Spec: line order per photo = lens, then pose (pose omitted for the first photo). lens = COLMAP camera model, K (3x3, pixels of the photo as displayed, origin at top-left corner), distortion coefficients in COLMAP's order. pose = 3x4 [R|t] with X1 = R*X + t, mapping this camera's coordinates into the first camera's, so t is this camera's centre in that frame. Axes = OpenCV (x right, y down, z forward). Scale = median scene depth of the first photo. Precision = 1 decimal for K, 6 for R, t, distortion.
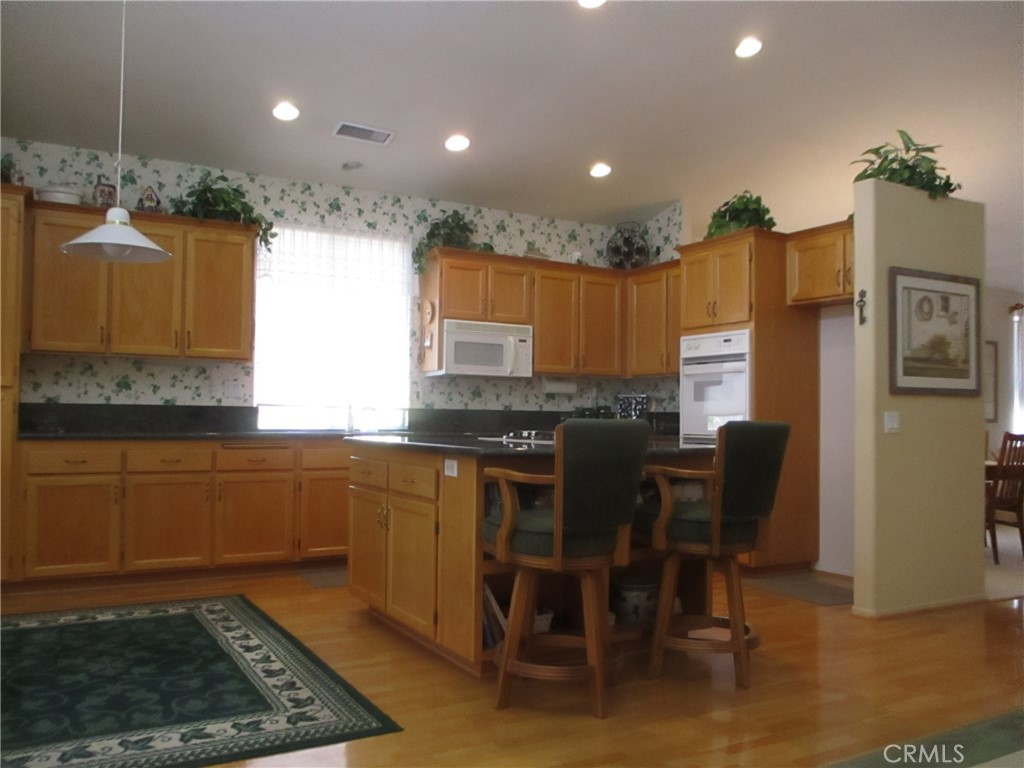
lens RADIAL K [[858.7, 0, 511.8], [0, 858.7, 387.0], [0, 0, 1]] dist [-0.008473, -0.018662]
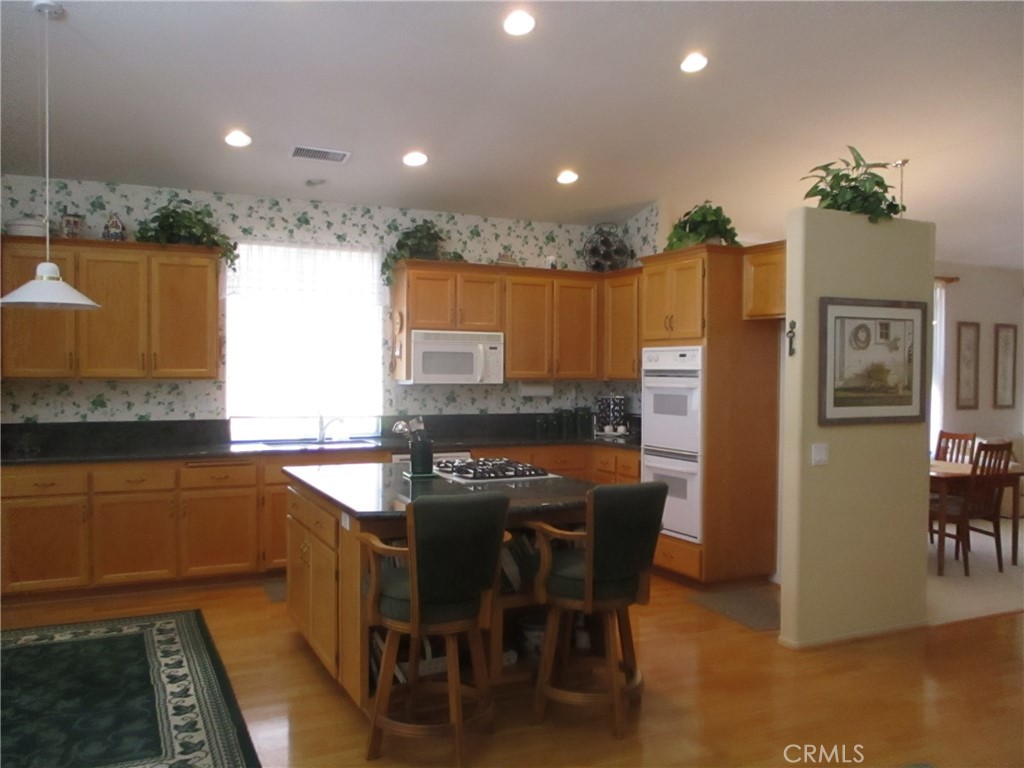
lens RADIAL K [[858.7, 0, 509.0], [0, 858.7, 386.8], [0, 0, 1]] dist [-0.008473, -0.018662]
pose [[0.997464, -0.003984, -0.071059, 0.125924], [0.007784, 0.998550, 0.053275, -0.075751], [0.070743, -0.053693, 0.996048, -0.010502]]
